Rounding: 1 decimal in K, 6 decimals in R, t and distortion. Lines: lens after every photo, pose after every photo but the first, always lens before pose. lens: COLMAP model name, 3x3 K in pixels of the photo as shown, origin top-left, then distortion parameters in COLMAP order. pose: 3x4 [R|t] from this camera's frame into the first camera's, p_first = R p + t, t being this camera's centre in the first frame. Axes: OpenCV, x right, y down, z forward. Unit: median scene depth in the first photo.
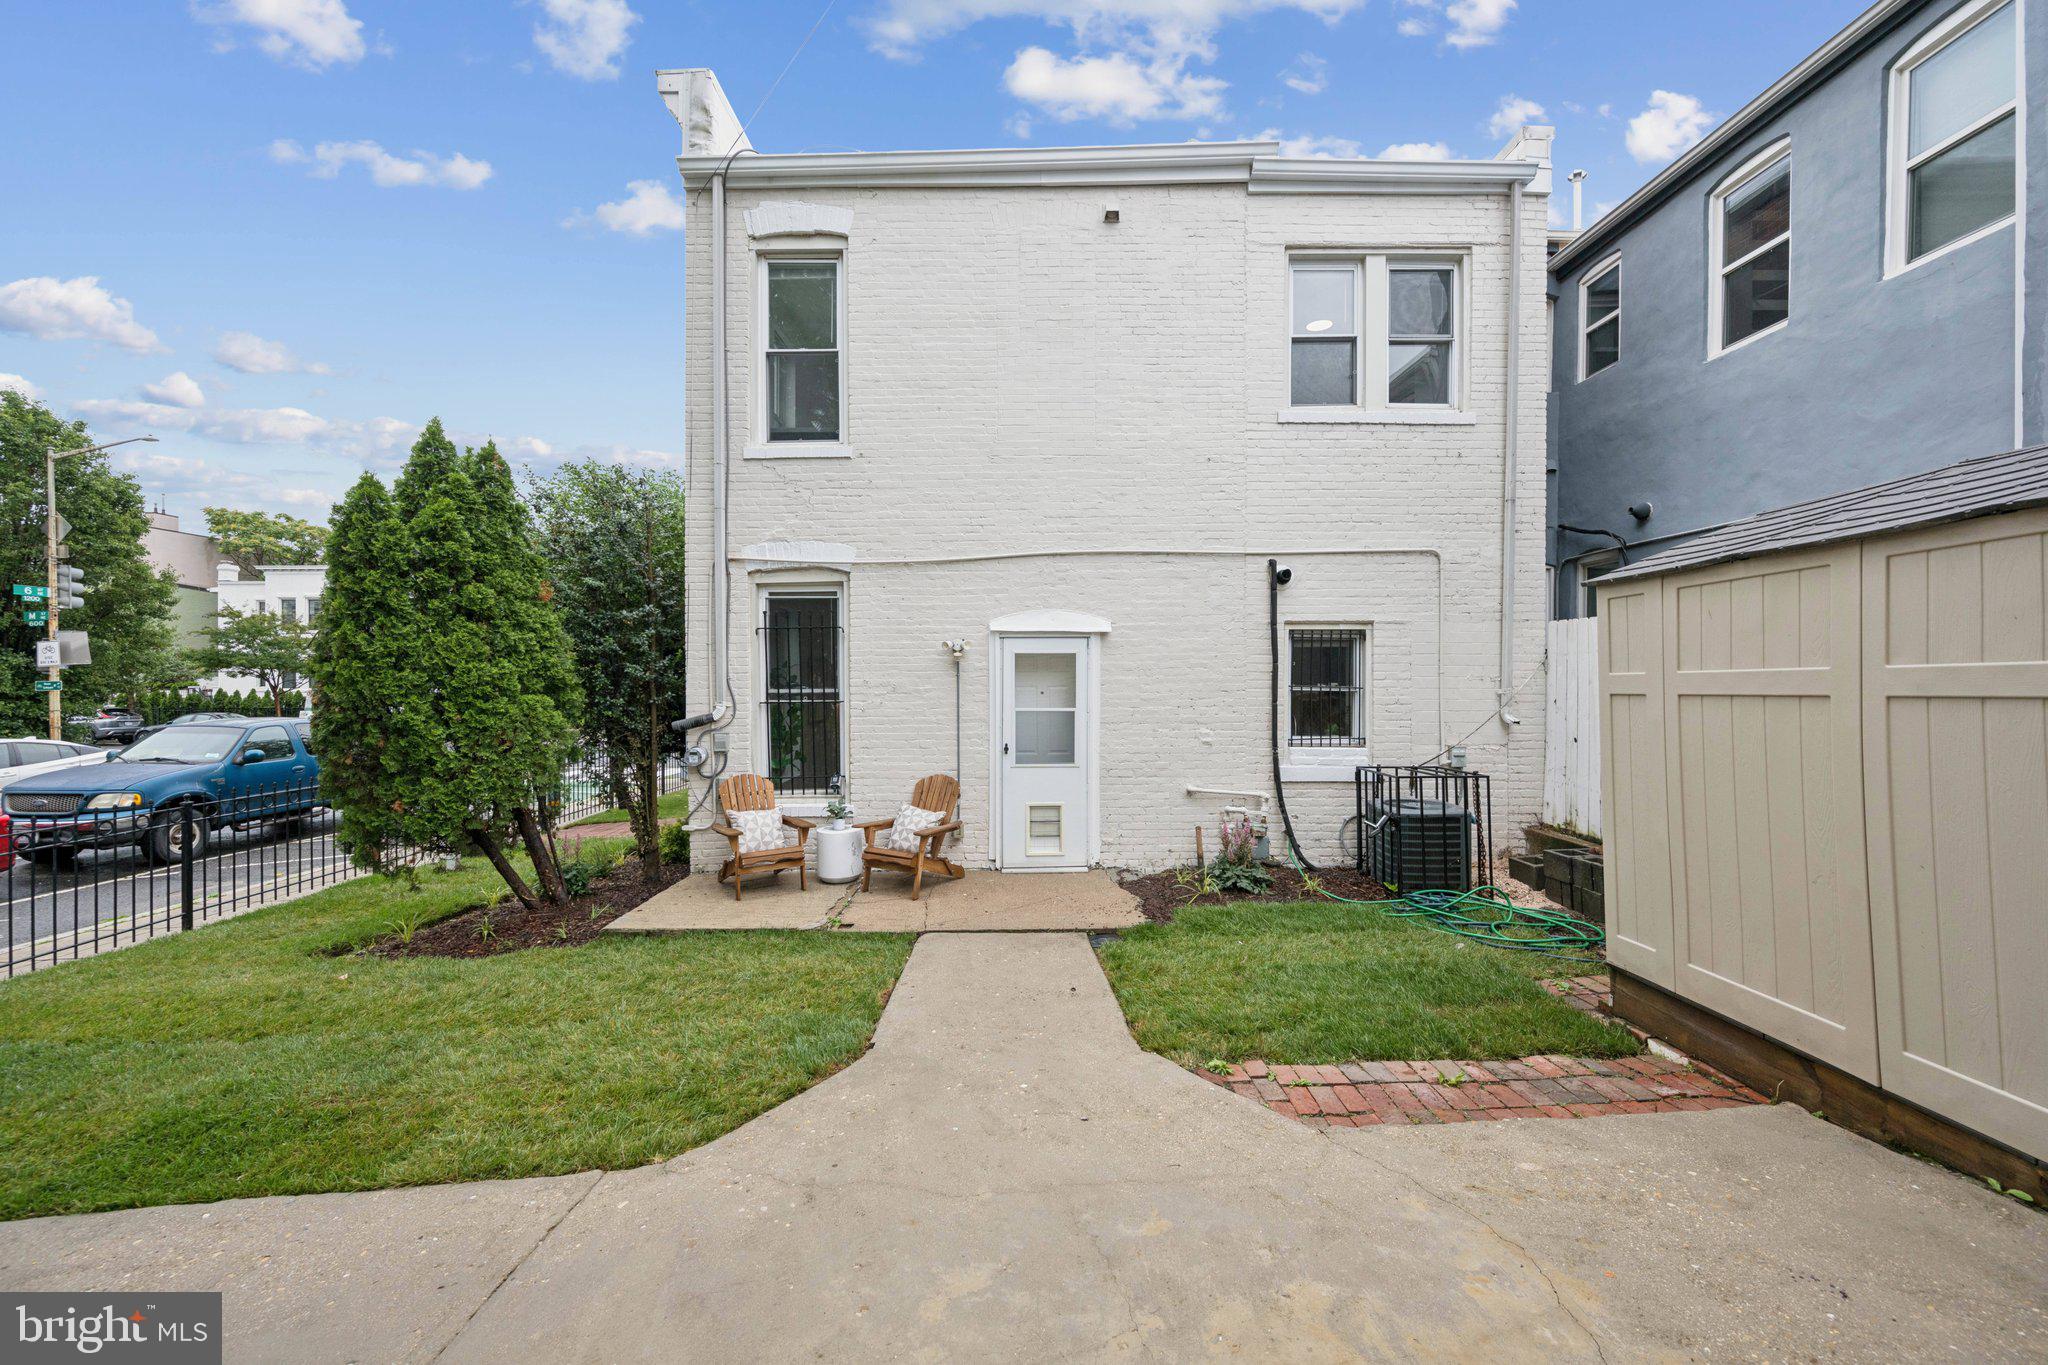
lens RADIAL K [[803.0, 0, 1032.9], [0, 803.0, 674.6], [0, 0, 1]] dist [0.000368, -0.000152]
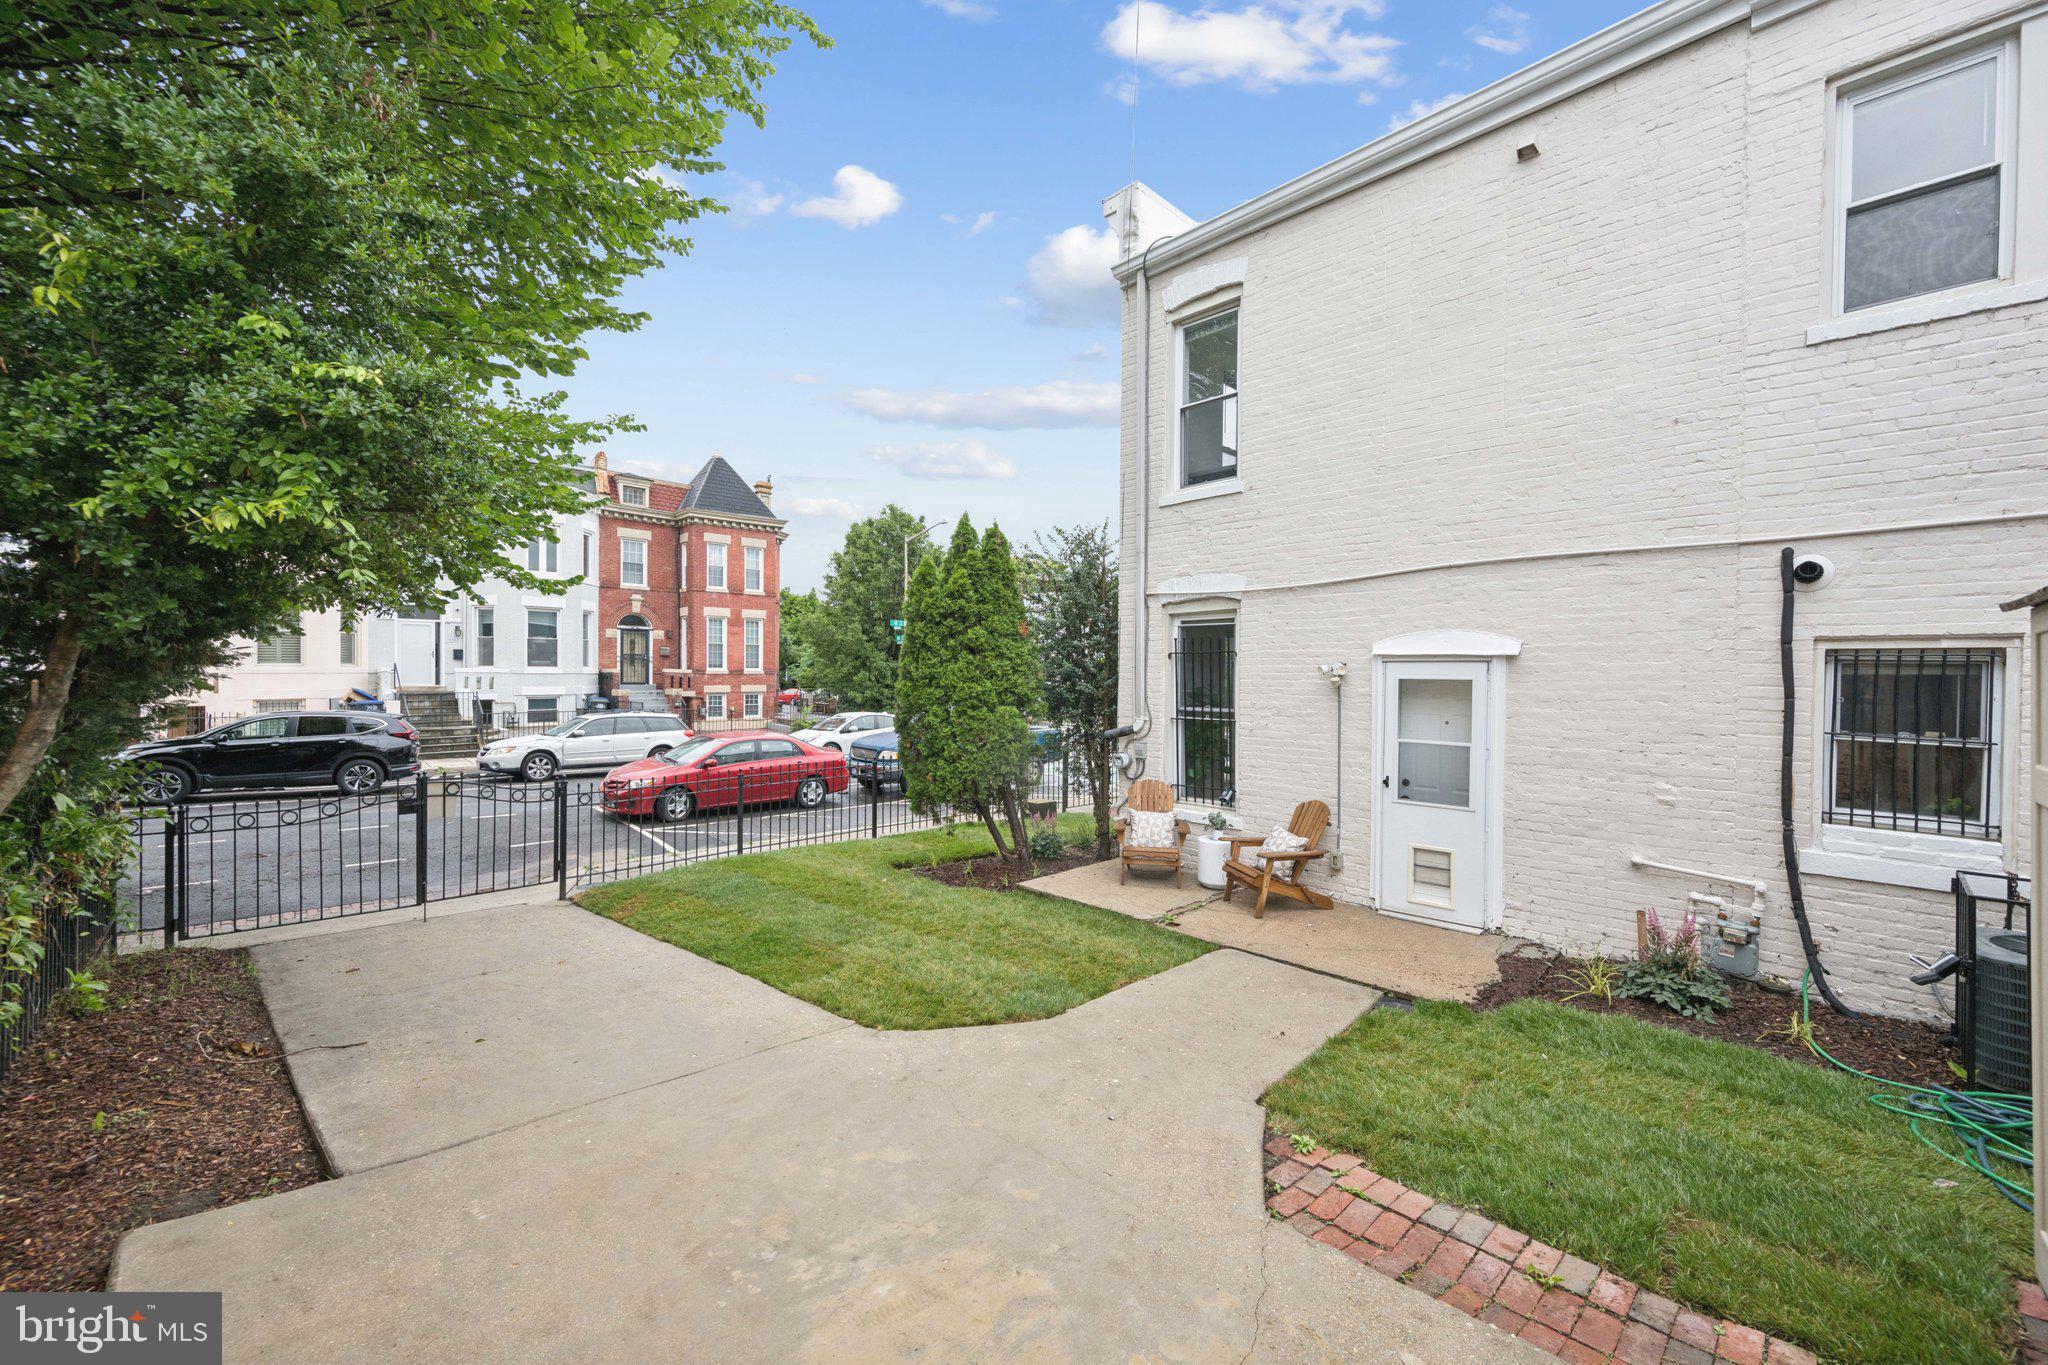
lens RADIAL K [[803.0, 0, 1021.7], [0, 803.0, 676.4], [0, 0, 1]] dist [0.000368, -0.000152]
pose [[0.701500, 0.012826, -0.712554, 0.331860], [-0.008658, 0.999918, 0.009475, -0.034614], [0.712617, -0.000478, 0.701553, 0.048576]]
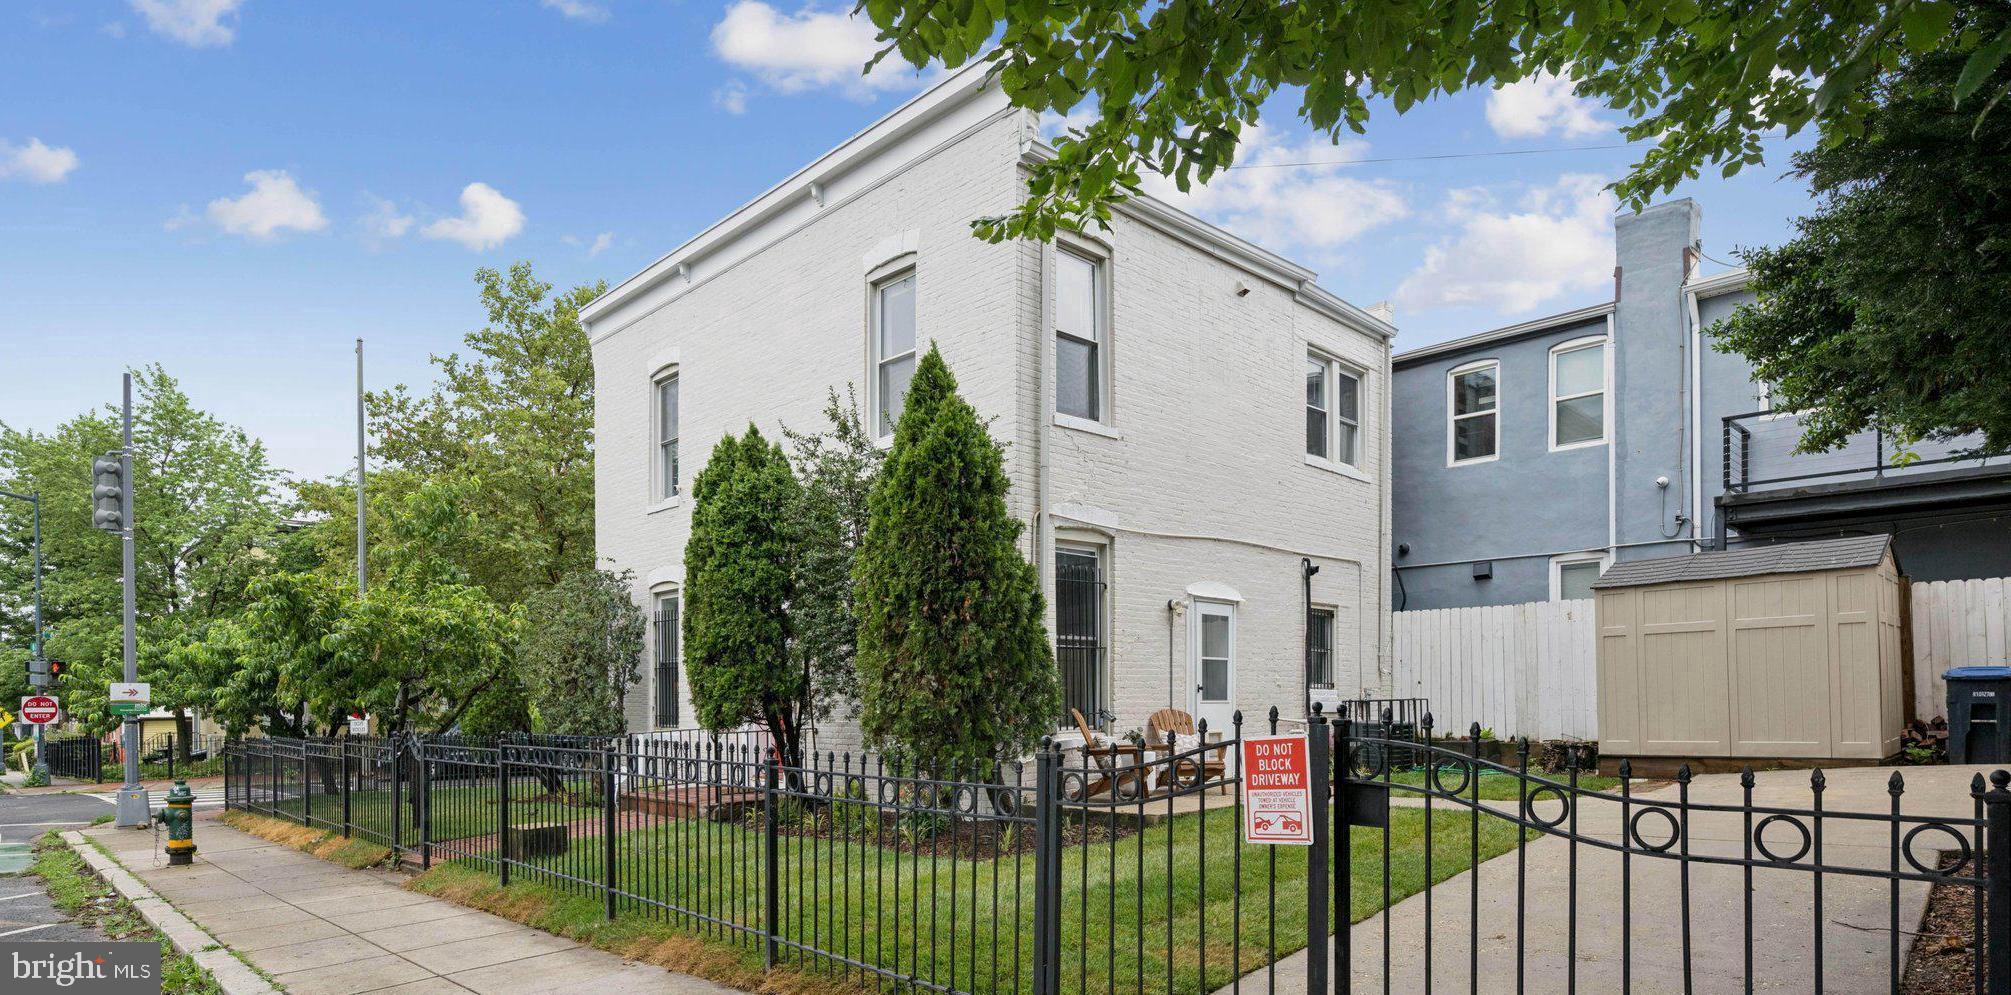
lens RADIAL K [[1084.7, 0, 994.8], [0, 1084.7, 694.0], [0, 0, 1]] dist [0.001800, 0.000193]
pose [[0.722559, 0.001176, 0.691309, -1.469998], [0.000466, 0.999997, -0.002188, 0.106501], [-0.691310, 0.001903, 0.722556, -0.023190]]
